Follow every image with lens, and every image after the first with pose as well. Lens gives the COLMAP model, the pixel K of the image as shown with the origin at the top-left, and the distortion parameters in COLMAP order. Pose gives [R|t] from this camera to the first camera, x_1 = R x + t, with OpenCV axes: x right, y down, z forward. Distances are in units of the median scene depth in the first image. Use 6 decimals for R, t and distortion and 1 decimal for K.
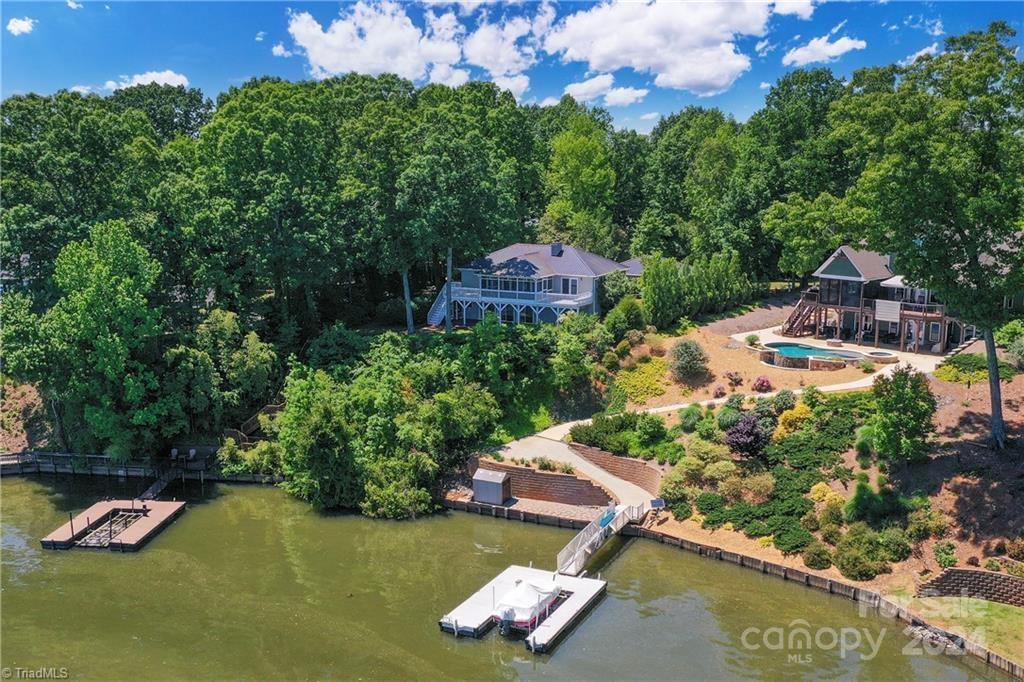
lens RADIAL K [[961.0, 0, 539.9], [0, 961.0, 341.3], [0, 0, 1]] dist [0.013471, -0.001671]
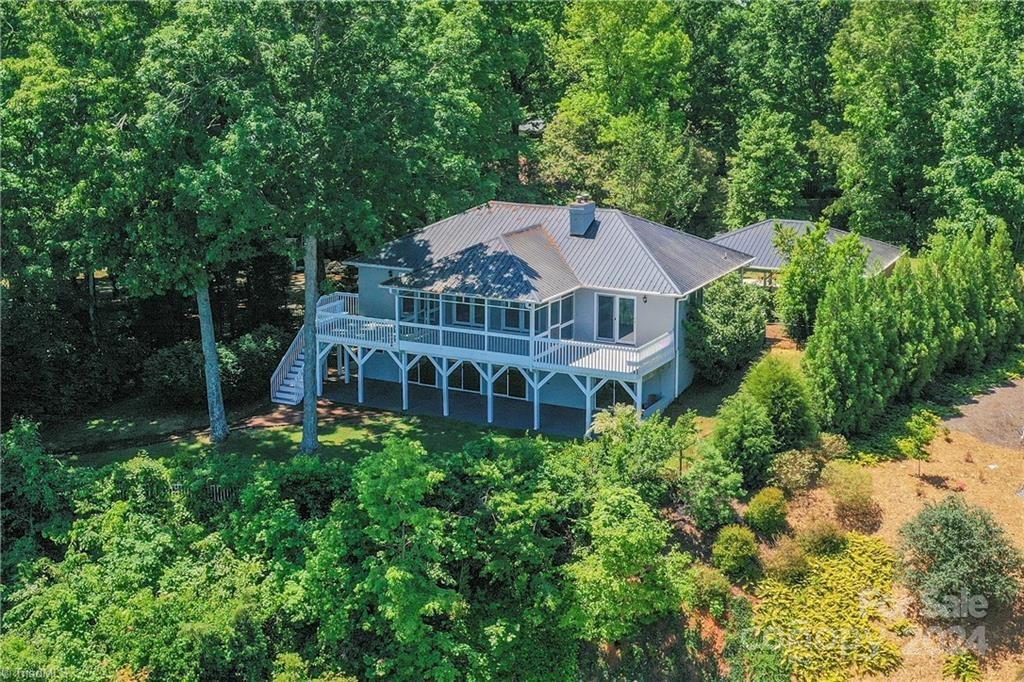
lens RADIAL K [[1299.7, 0, 543.4], [0, 1299.7, 188.7], [0, 0, 1]] dist [0.006248, 0.007336]
pose [[0.999993, -0.000378, -0.003808, 0.002364], [0.000152, 0.998253, -0.059076, -0.079944], [0.003824, 0.059075, 0.998246, 0.457664]]
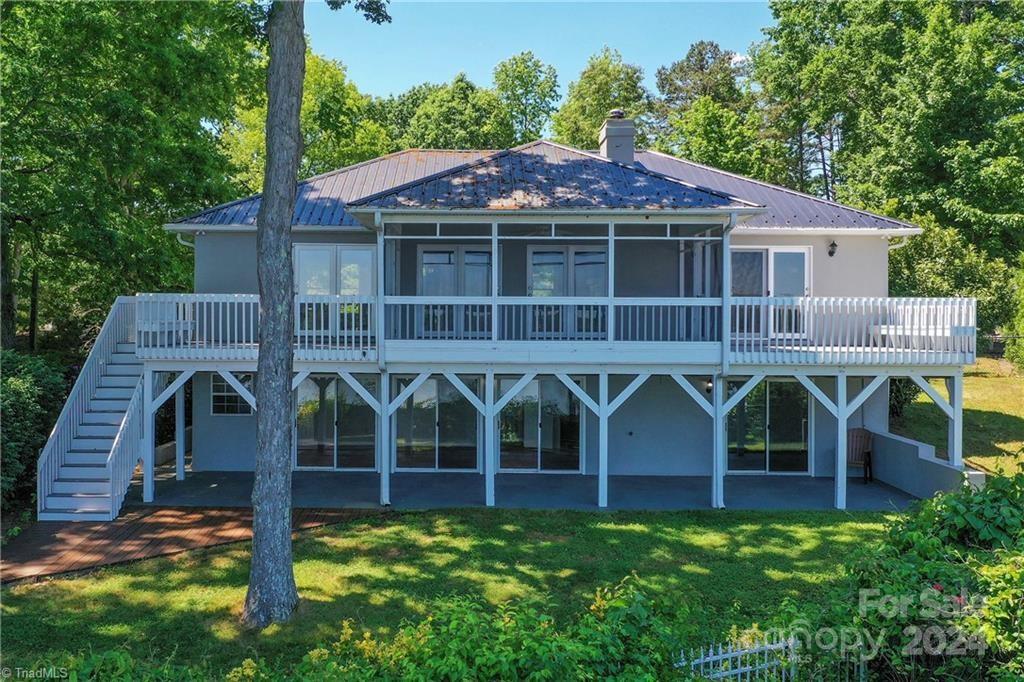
lens RADIAL K [[990.4, 0, 467.2], [0, 990.4, 317.7], [0, 0, 1]] dist [0.000274, -0.001942]
pose [[0.913700, -0.006982, 0.406330, -0.124167], [0.072136, 0.986761, -0.145254, -0.023339], [-0.399936, 0.162030, 0.902107, 0.849275]]
